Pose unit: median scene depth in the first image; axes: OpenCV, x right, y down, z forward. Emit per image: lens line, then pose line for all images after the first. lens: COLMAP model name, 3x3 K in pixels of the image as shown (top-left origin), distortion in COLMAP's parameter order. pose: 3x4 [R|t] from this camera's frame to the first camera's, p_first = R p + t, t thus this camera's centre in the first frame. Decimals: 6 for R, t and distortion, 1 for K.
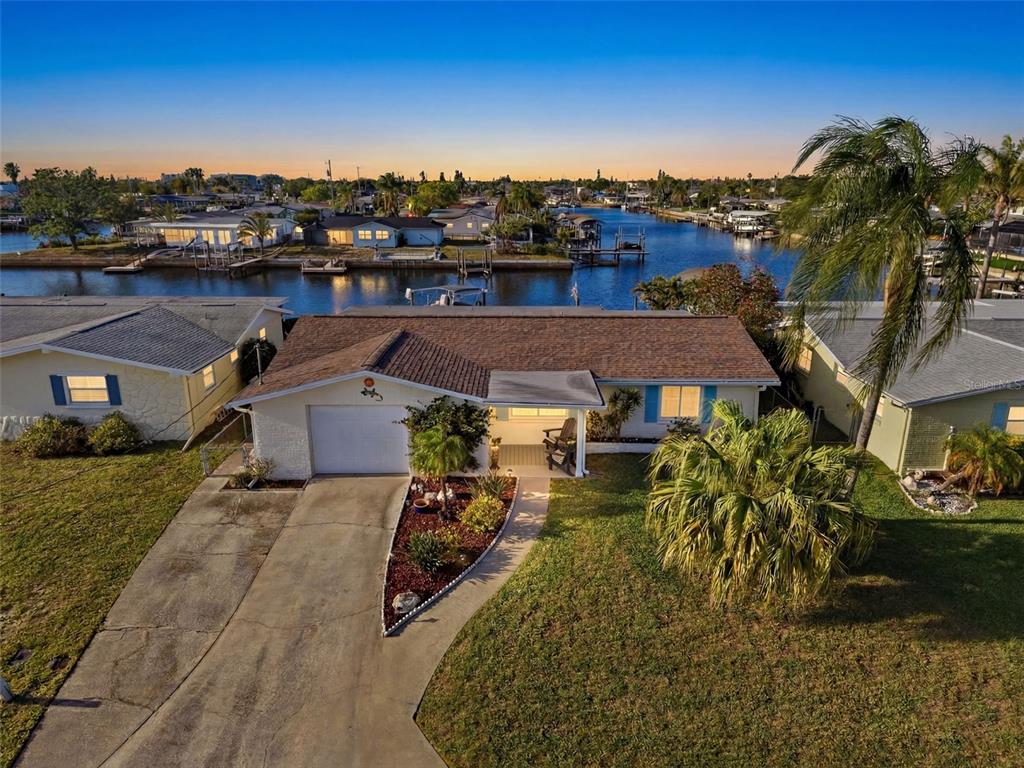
lens RADIAL K [[678.5, 0, 509.3], [0, 678.5, 383.6], [0, 0, 1]] dist [0.101813, -0.131505]
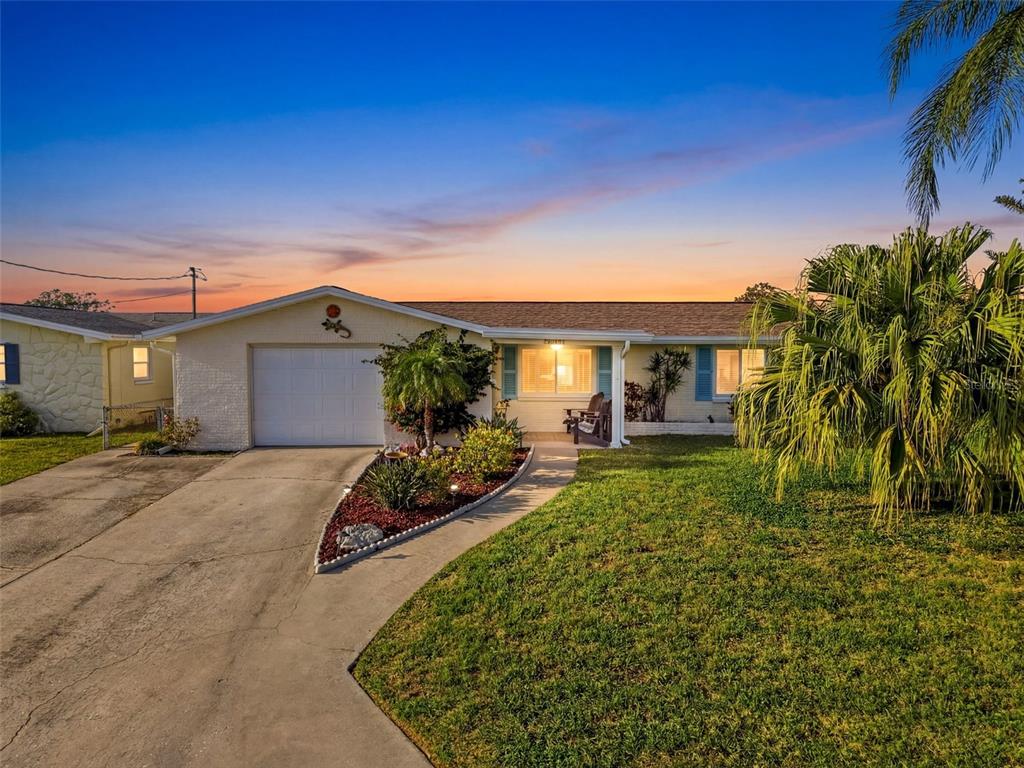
lens RADIAL K [[678.5, 0, 509.3], [0, 678.5, 383.6], [0, 0, 1]] dist [0.101813, -0.131505]
pose [[0.999998, -0.001390, 0.001190, -0.013302], [0.001631, 0.971900, -0.235389, 0.252099], [-0.000830, 0.235391, 0.971900, 0.287290]]
